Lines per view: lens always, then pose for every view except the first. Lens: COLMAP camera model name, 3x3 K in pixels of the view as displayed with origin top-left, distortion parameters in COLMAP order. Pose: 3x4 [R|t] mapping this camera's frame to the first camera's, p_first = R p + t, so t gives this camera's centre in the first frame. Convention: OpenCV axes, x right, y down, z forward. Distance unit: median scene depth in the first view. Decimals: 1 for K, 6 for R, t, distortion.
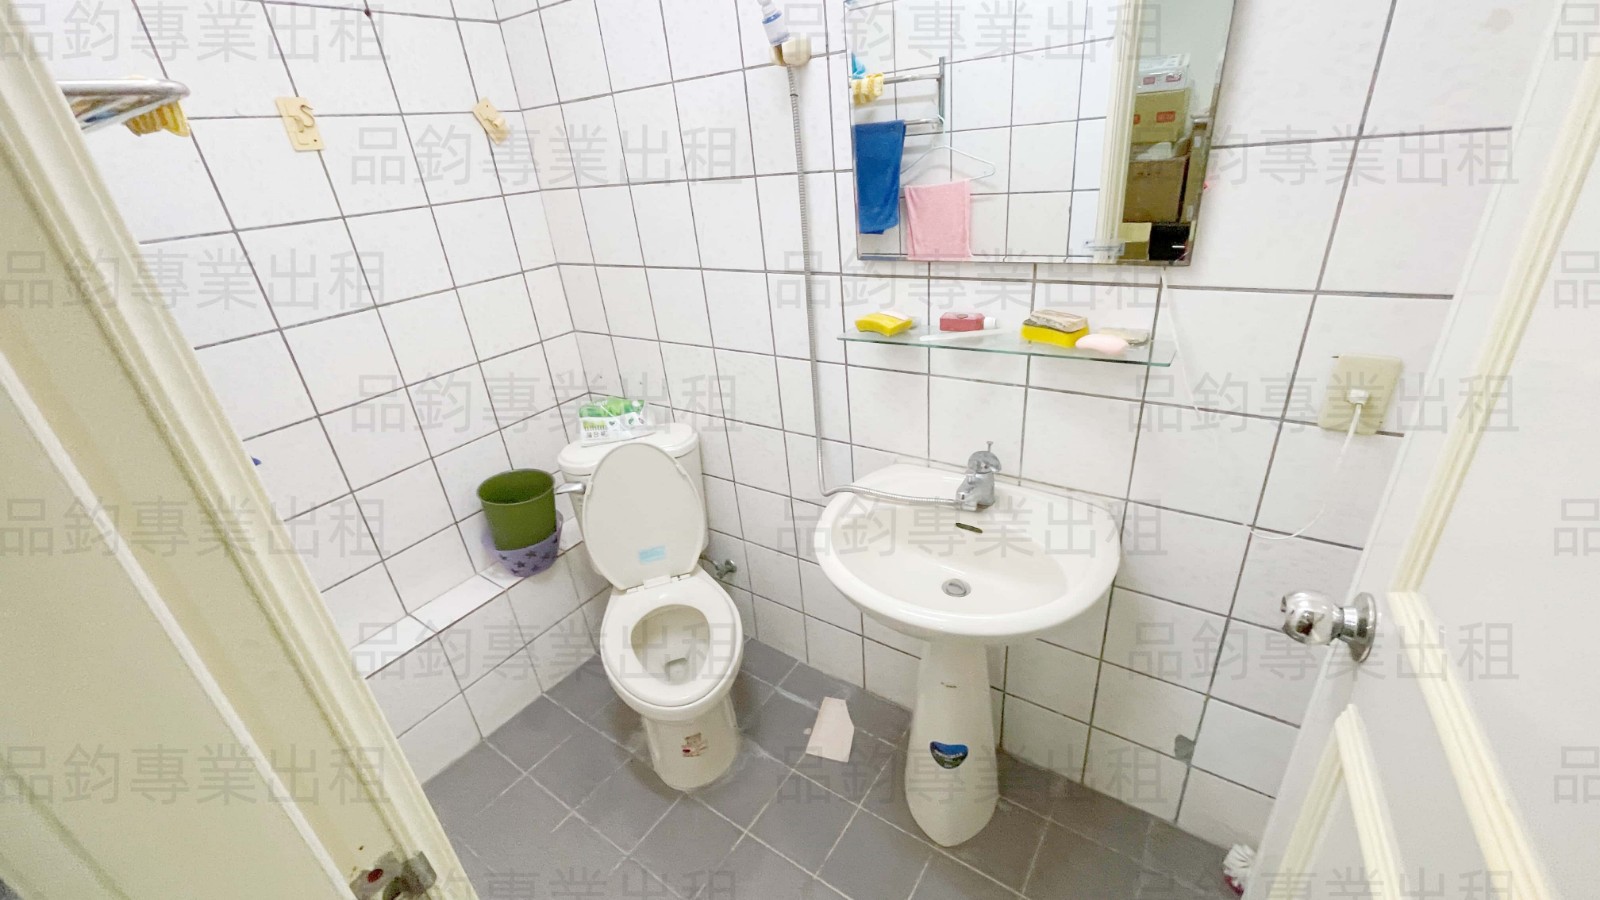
lens RADIAL K [[643.3, 0, 793.3], [0, 643.3, 454.1], [0, 0, 1]] dist [0.001709, -0.000704]
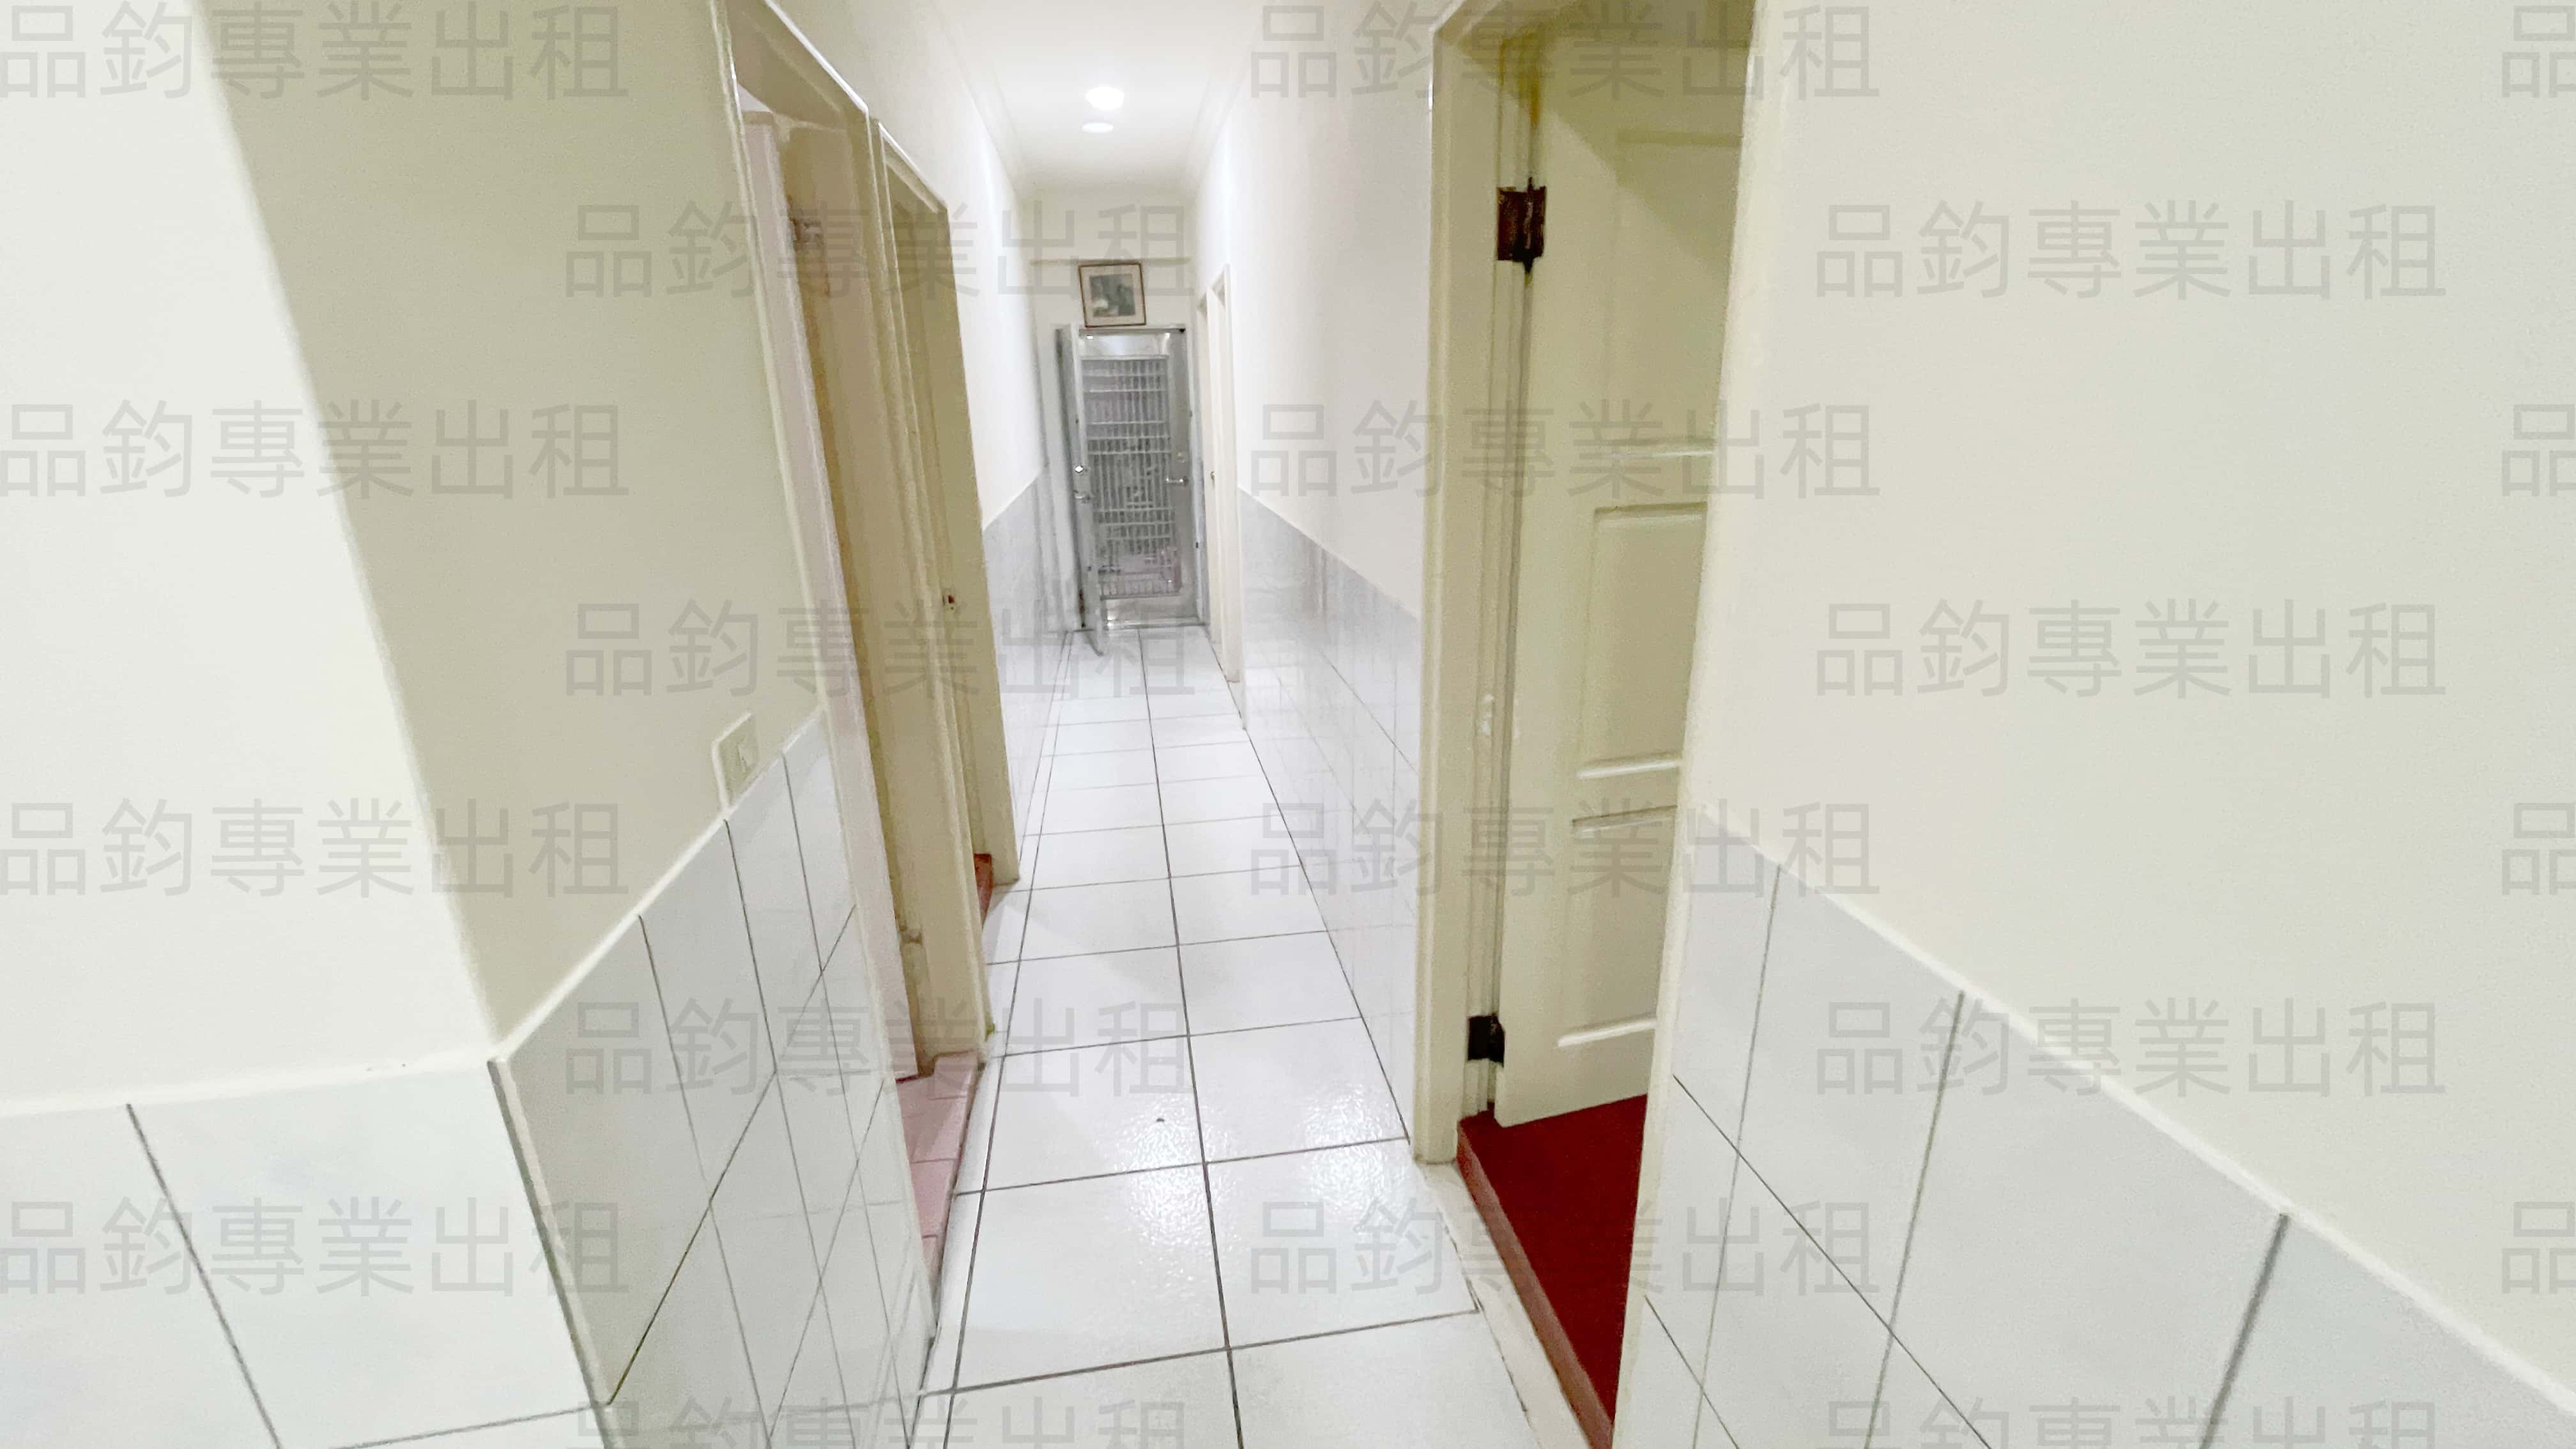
lens RADIAL K [[1035.7, 0, 1277.2], [0, 1035.7, 731.1], [0, 0, 1]] dist [0.001709, -0.000704]
pose [[1.000000, 0.000710, 0.000039, 0.000097], [-0.000710, 1.000000, 0.000099, 0.218852], [-0.000039, -0.000099, 1.000000, -0.000035]]
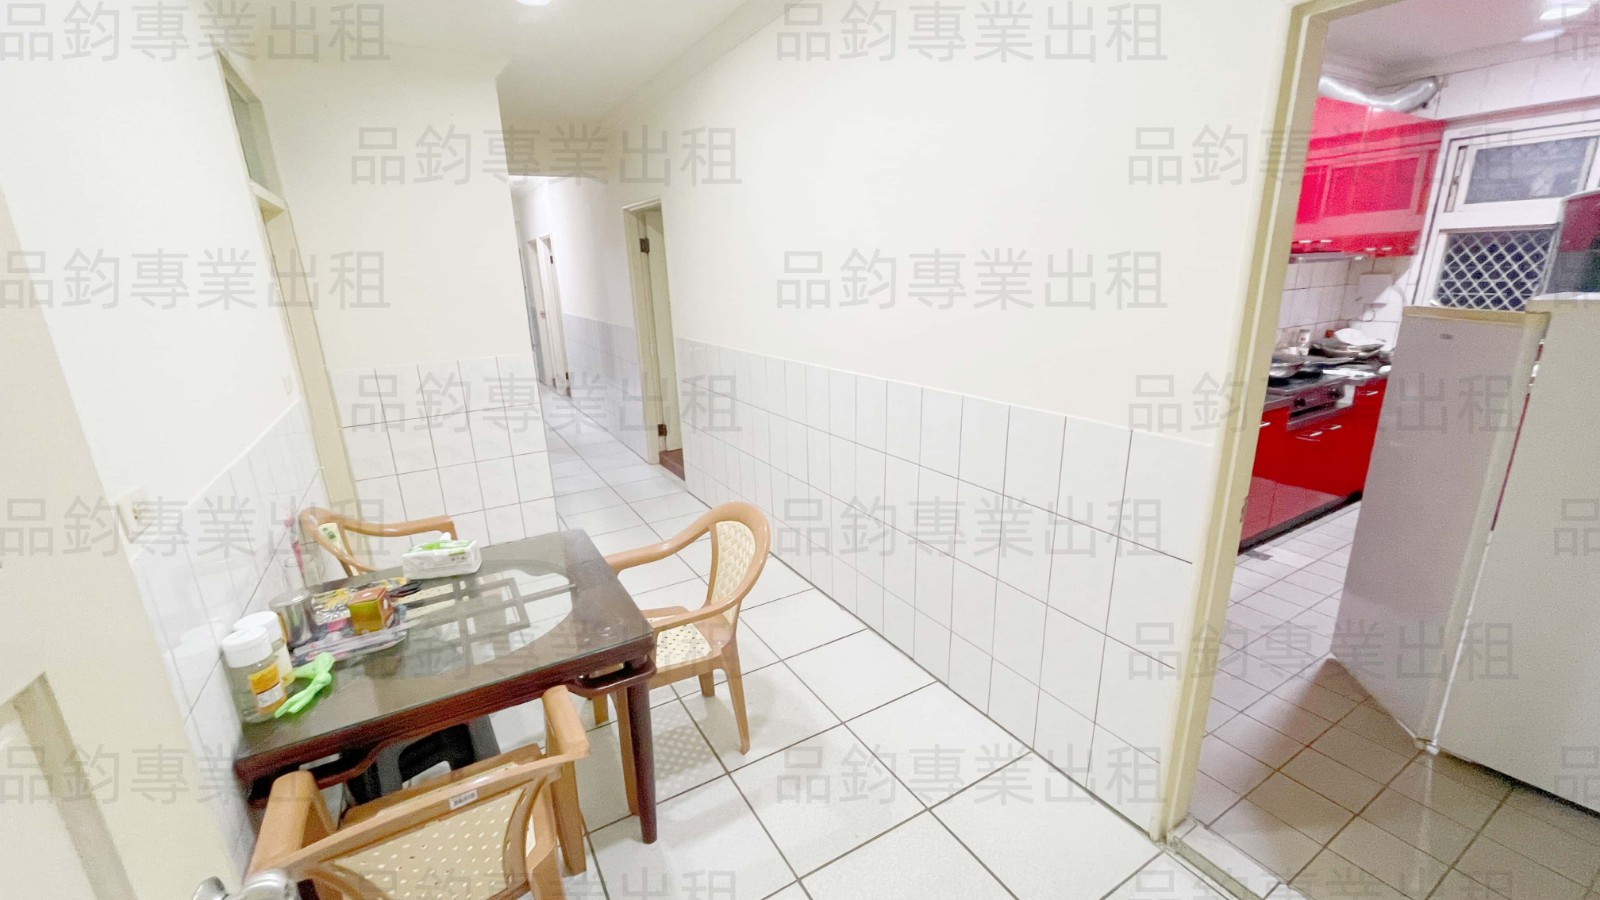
lens RADIAL K [[643.3, 0, 793.3], [0, 643.3, 454.1], [0, 0, 1]] dist [0.001709, -0.000704]
pose [[1.000000, 0.000482, -0.000041, 0.000871], [-0.000482, 1.000000, 0.000387, 1.152709], [0.000041, -0.000387, 1.000000, -0.000290]]
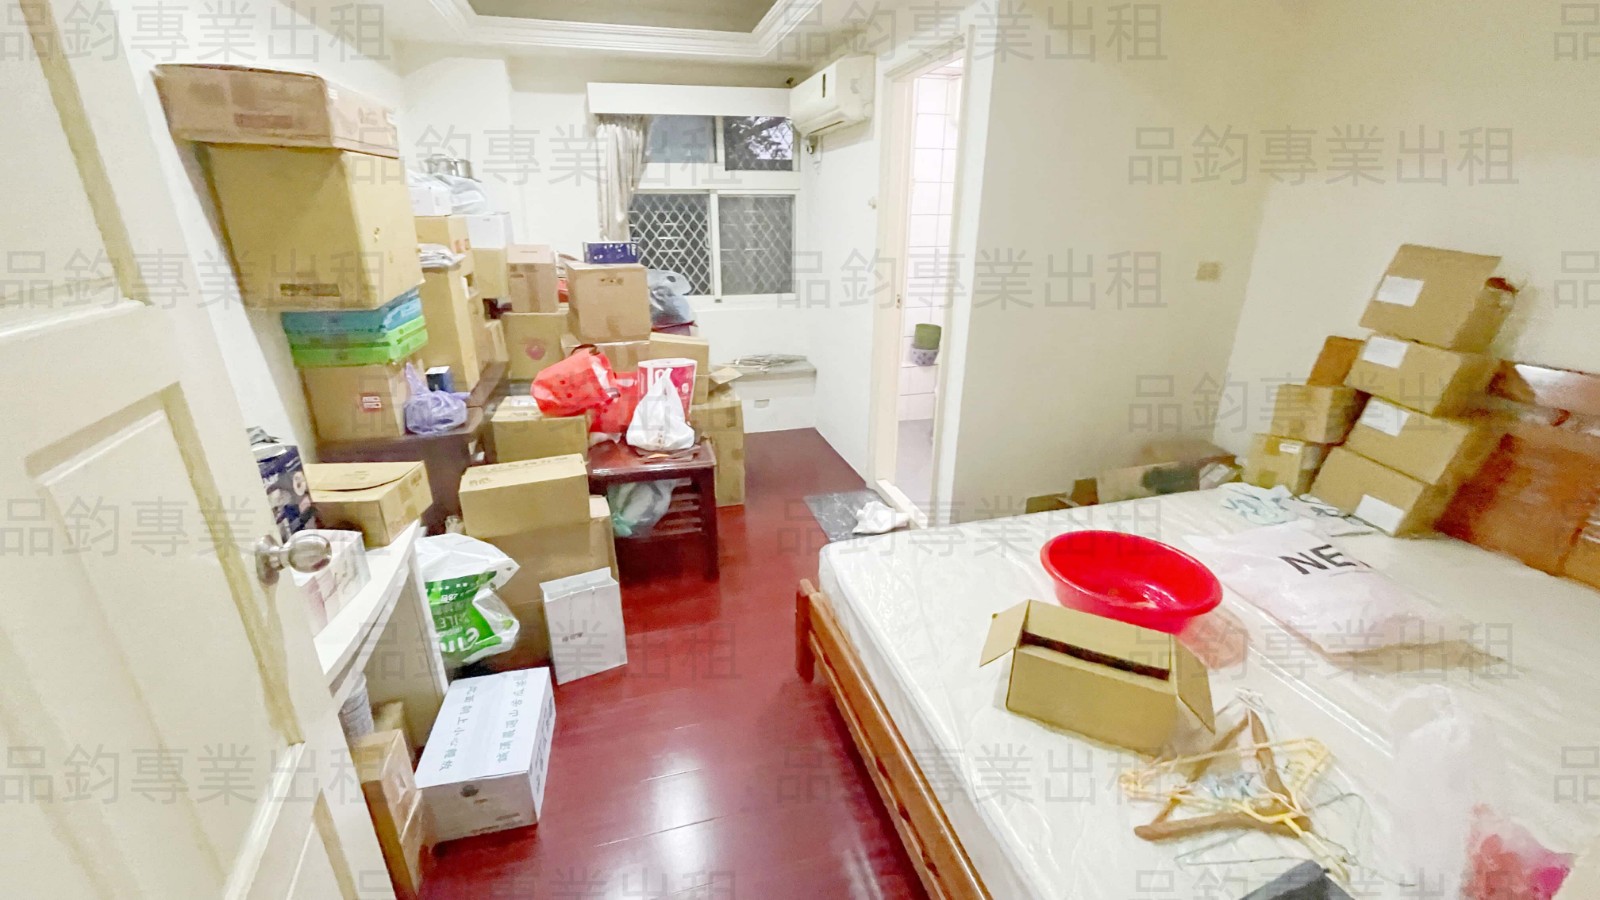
lens RADIAL K [[643.3, 0, 793.3], [0, 643.3, 454.1], [0, 0, 1]] dist [0.001709, -0.000704]
pose [[1.000000, 0.000915, -0.000025, 0.000245], [-0.000915, 1.000000, 0.000254, 0.383764], [0.000025, -0.000254, 1.000000, -0.000082]]
